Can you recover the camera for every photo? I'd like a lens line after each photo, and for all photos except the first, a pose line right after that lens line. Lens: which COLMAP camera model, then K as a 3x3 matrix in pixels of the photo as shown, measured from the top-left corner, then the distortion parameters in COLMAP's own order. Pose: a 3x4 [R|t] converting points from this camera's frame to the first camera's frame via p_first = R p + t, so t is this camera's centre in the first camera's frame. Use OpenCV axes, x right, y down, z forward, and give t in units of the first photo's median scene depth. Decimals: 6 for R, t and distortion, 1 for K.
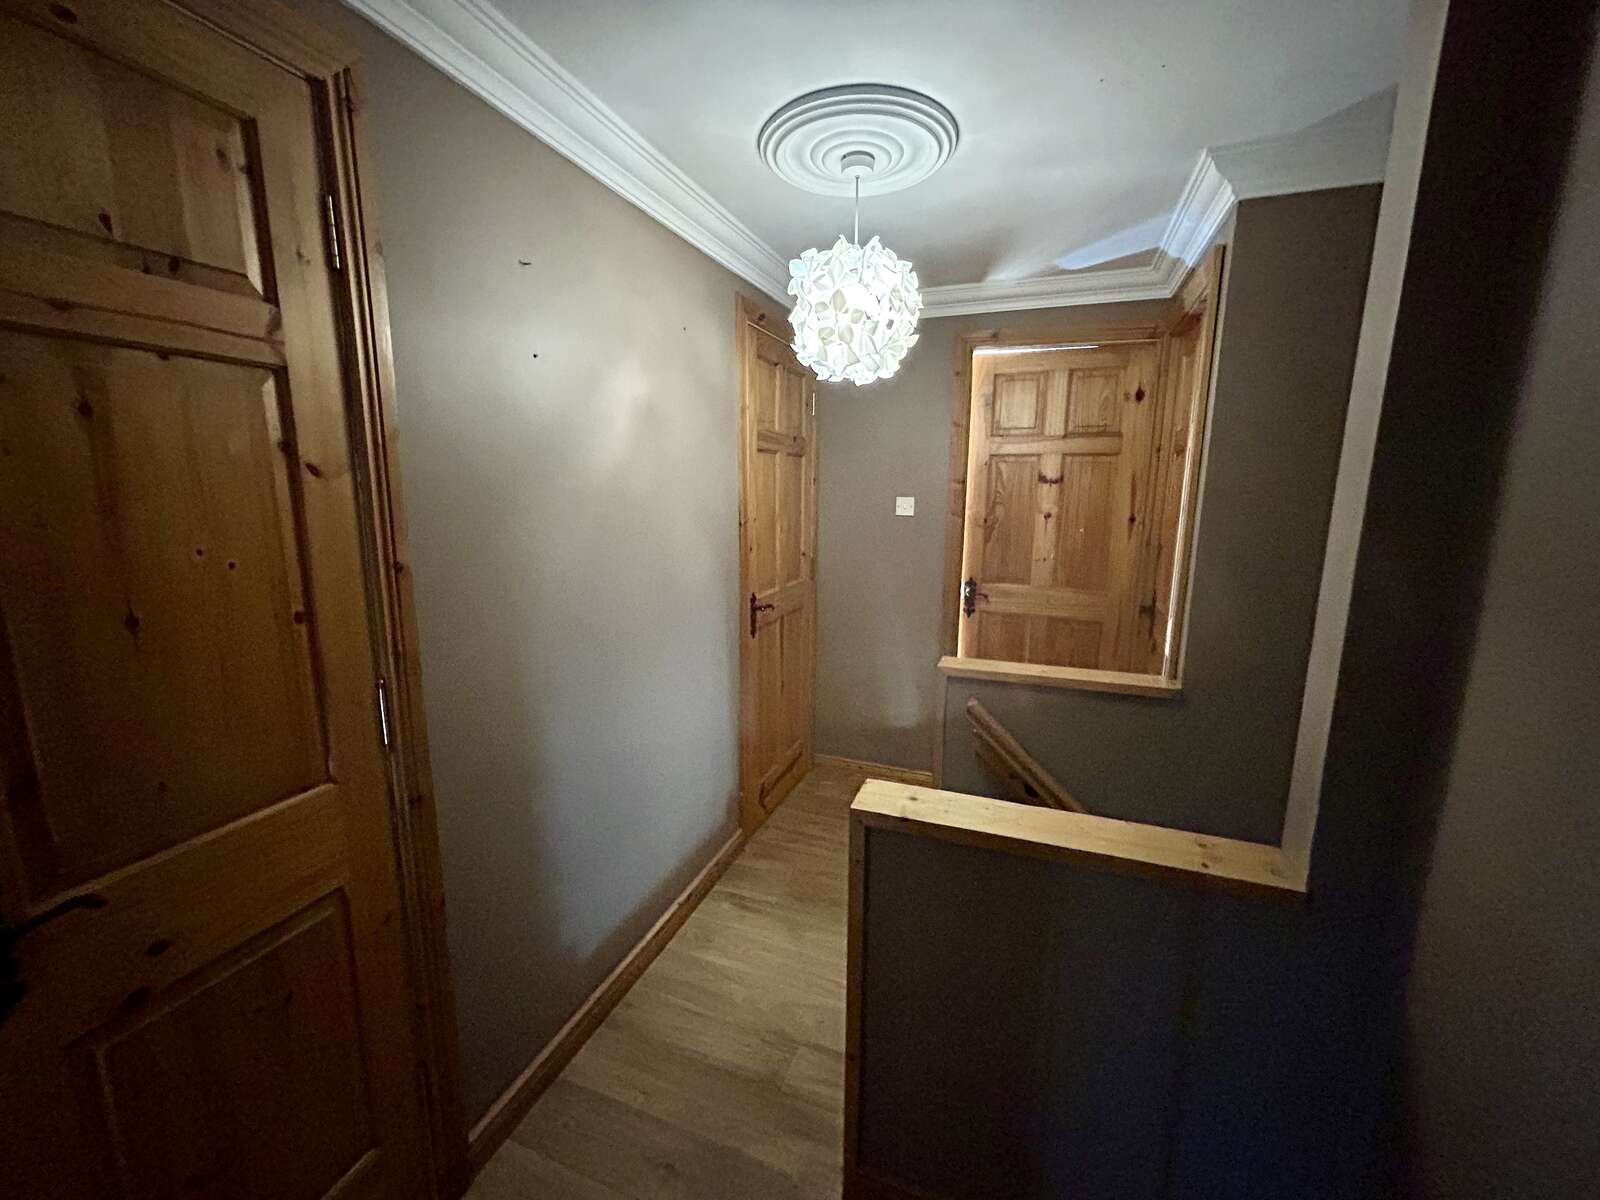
lens RADIAL K [[644.4, 0, 800.5], [0, 644.4, 602.3], [0, 0, 1]] dist [0.001811, -0.000159]
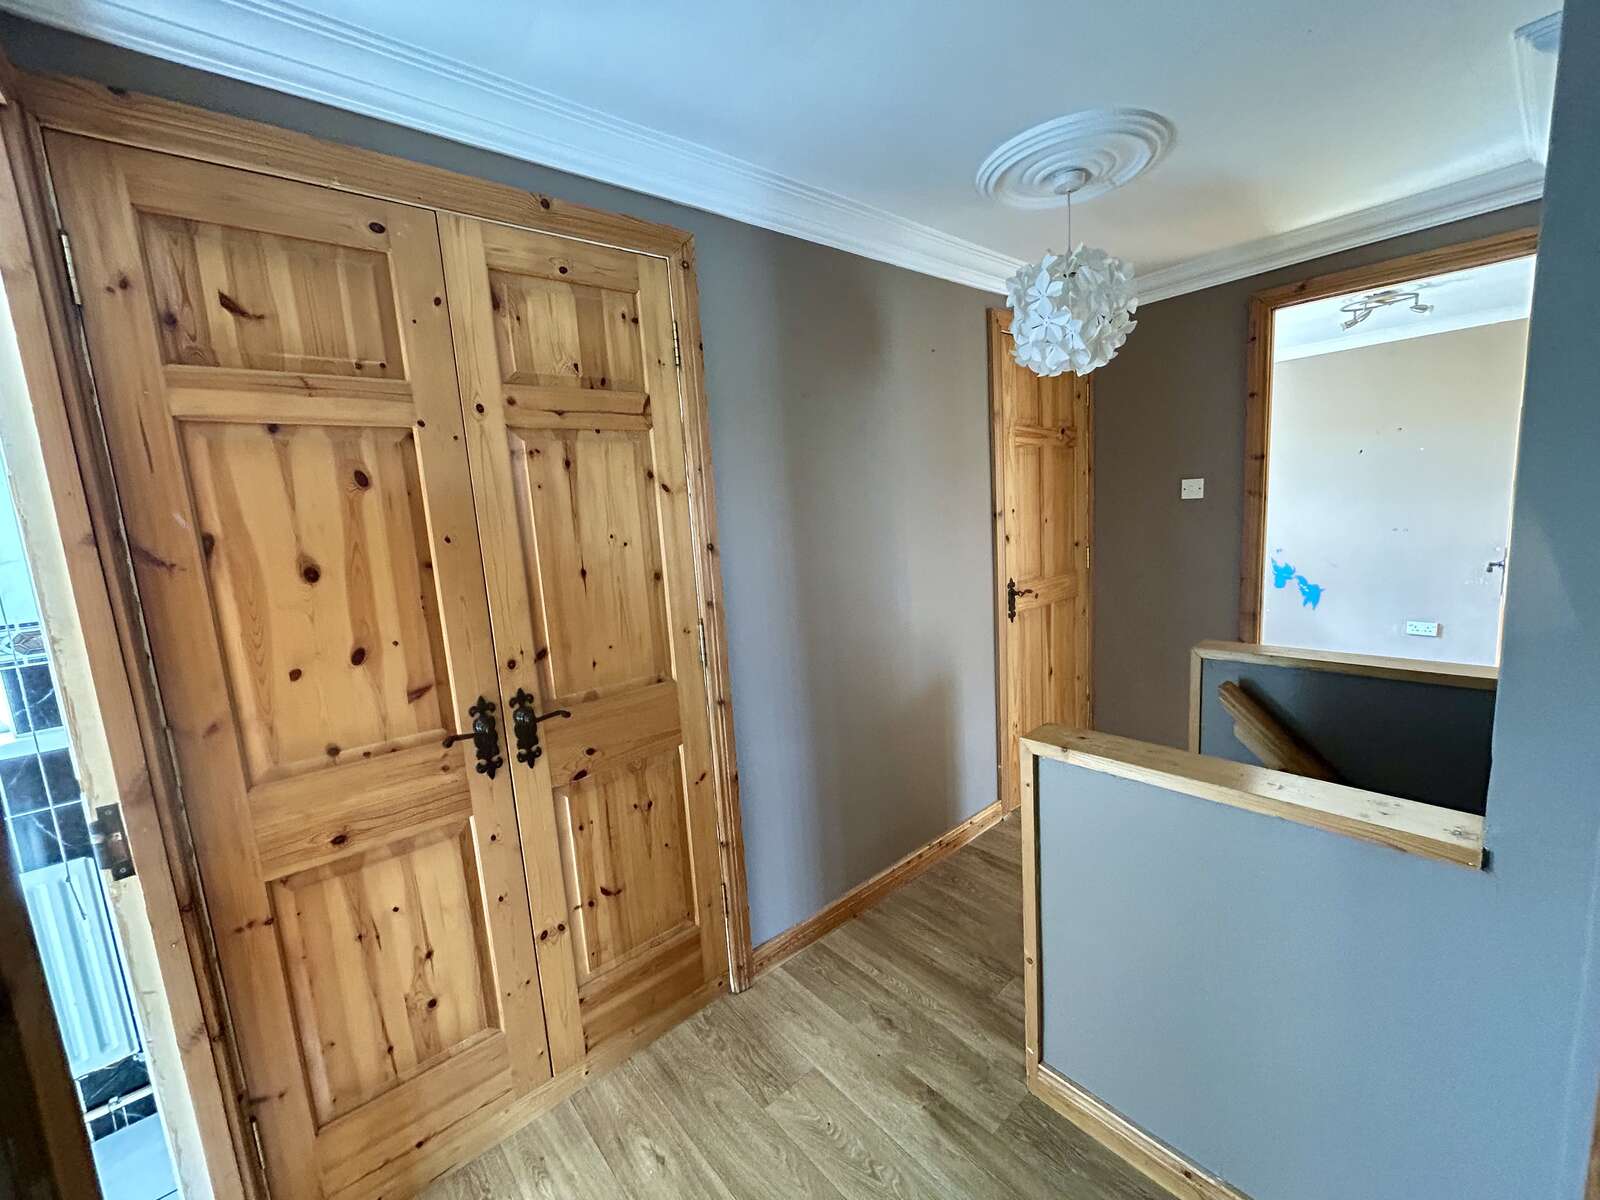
lens RADIAL K [[644.4, 0, 799.1], [0, 644.4, 600.0], [0, 0, 1]] dist [0.001811, -0.000159]
pose [[0.876841, 0.003058, -0.480771, 0.260686], [-0.011135, 0.999841, -0.013949, 0.077966], [0.480652, 0.017585, 0.876735, -0.215588]]
